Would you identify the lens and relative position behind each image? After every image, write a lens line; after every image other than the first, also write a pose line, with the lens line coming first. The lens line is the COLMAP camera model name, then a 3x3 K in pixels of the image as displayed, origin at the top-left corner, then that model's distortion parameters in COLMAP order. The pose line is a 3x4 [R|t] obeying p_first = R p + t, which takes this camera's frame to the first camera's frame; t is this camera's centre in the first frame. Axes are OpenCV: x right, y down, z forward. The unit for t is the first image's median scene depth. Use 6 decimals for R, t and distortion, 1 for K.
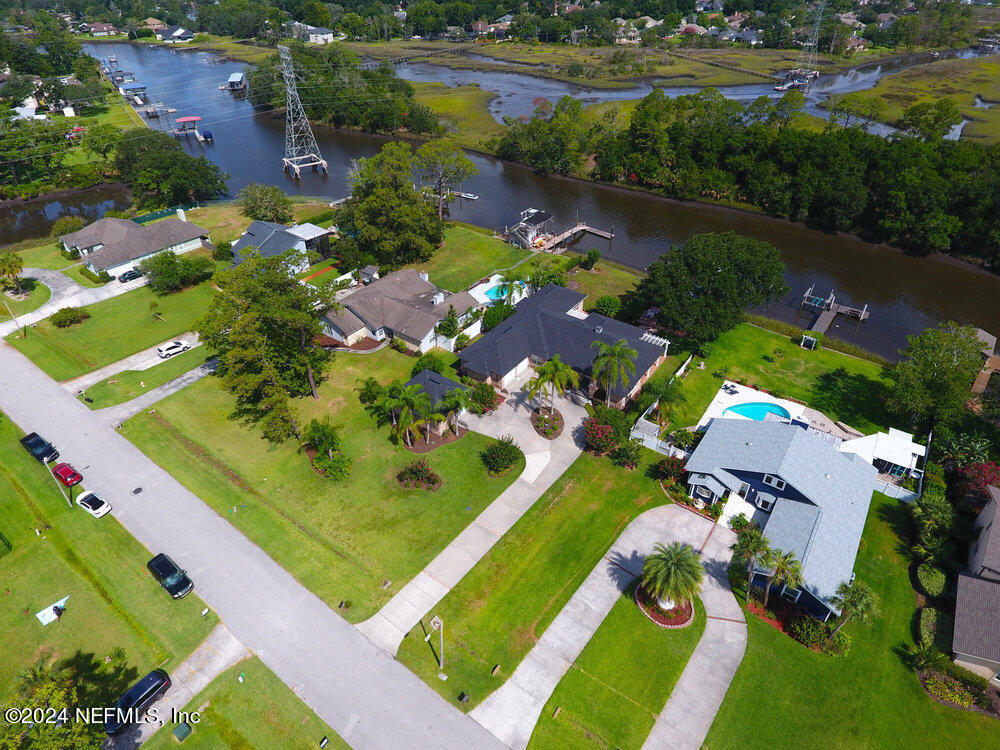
lens RADIAL K [[585.3, 0, 494.9], [0, 585.3, 364.0], [0, 0, 1]] dist [-0.006993, -0.000349]
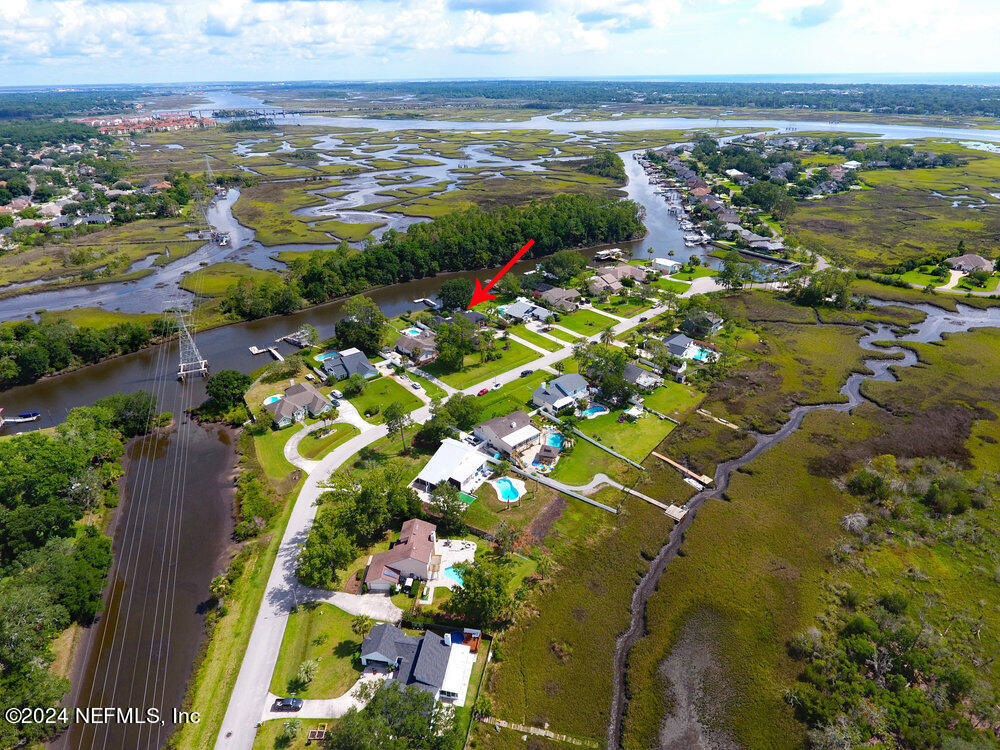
lens RADIAL K [[585.3, 0, 494.9], [0, 585.3, 364.0], [0, 0, 1]] dist [-0.006993, -0.000349]
pose [[0.214309, -0.437339, 0.873388, -2.031750], [0.567039, 0.783769, 0.253325, -0.421059], [-0.795323, 0.440955, 0.415957, -0.277074]]
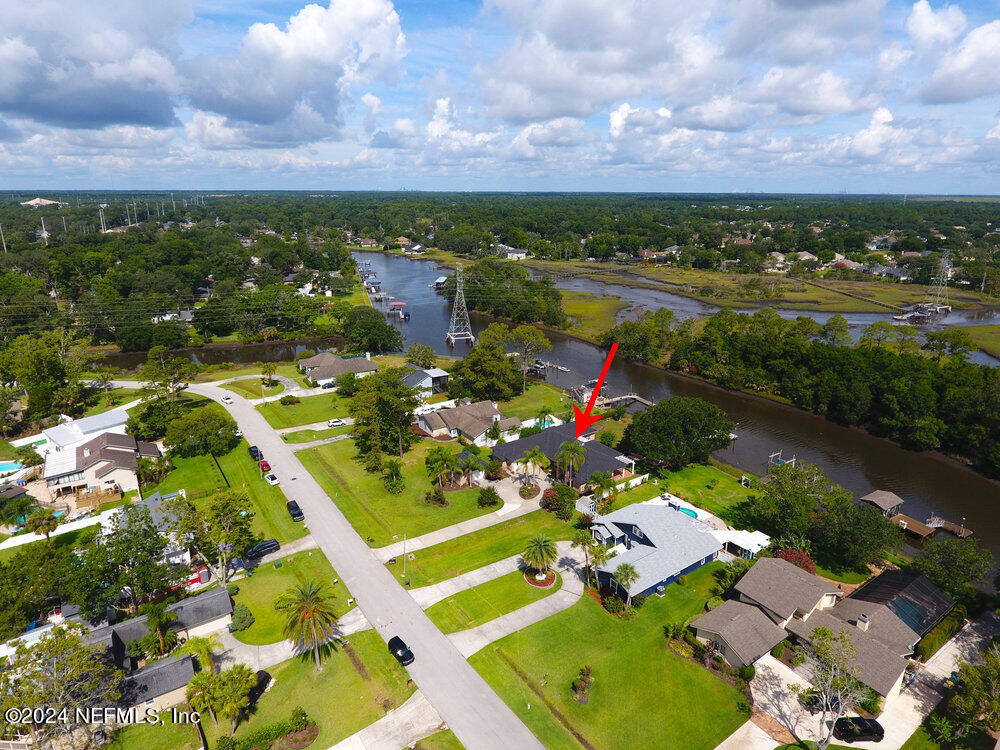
lens RADIAL K [[585.3, 0, 494.9], [0, 585.3, 364.0], [0, 0, 1]] dist [-0.006993, -0.000349]
pose [[0.945044, 0.102273, -0.310536, 0.293113], [-0.196451, 0.936862, -0.289304, 0.162225], [0.261341, 0.334410, 0.905467, -0.350588]]
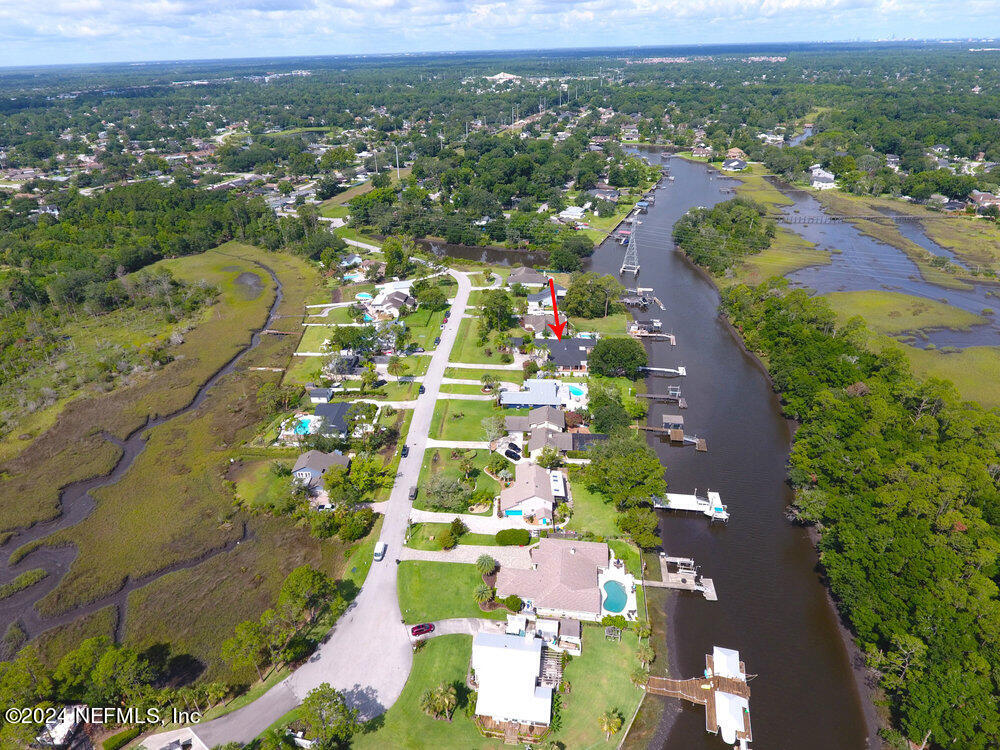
lens RADIAL K [[585.3, 0, 494.9], [0, 585.3, 364.0], [0, 0, 1]] dist [-0.006993, -0.000349]
pose [[0.528638, 0.396838, -0.750375, 1.558054], [-0.474219, 0.871246, 0.126675, -0.136865], [0.704030, 0.288877, 0.648762, -0.785061]]
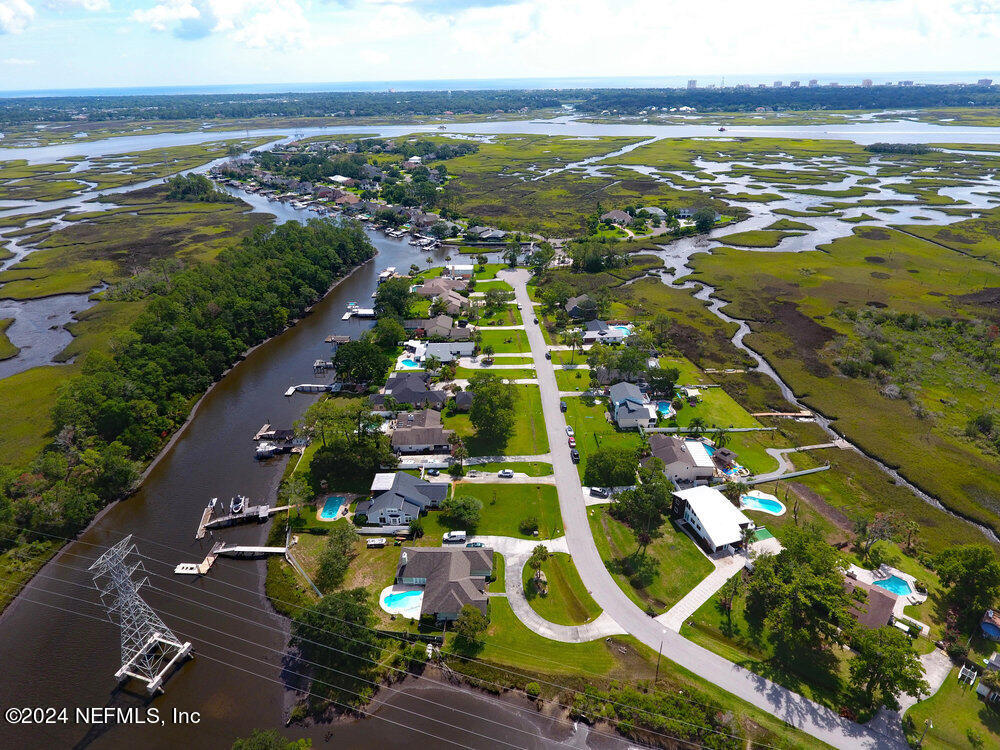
lens RADIAL K [[585.3, 0, 494.9], [0, 585.3, 364.0], [0, 0, 1]] dist [-0.006993, -0.000349]
pose [[-0.608831, -0.341922, 0.715832, -1.375864], [0.465810, 0.576326, 0.671468, -1.192597], [-0.642142, 0.742252, -0.191614, 0.864251]]
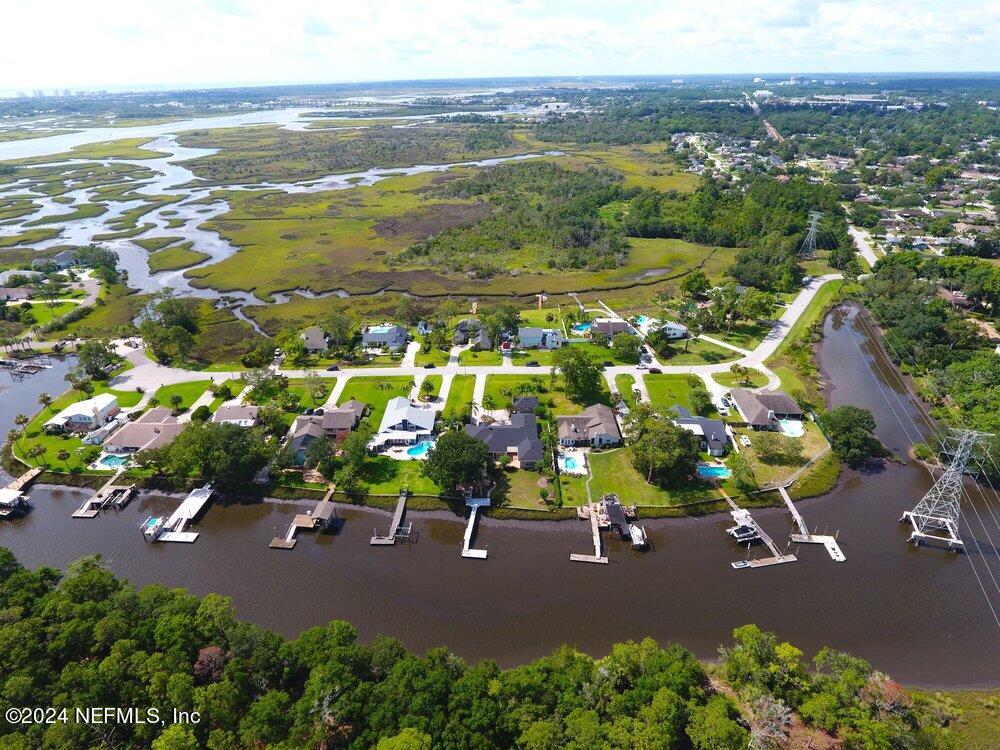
lens RADIAL K [[562.7, 0, 500.0], [0, 562.7, 375.0], [0, 0, 1]] dist [-0.002267, 0.000182]
pose [[-0.811554, 0.282916, -0.511213, 0.841515], [-0.323819, 0.510490, 0.796581, -1.340208], [0.486334, 0.812009, -0.322676, 1.096372]]
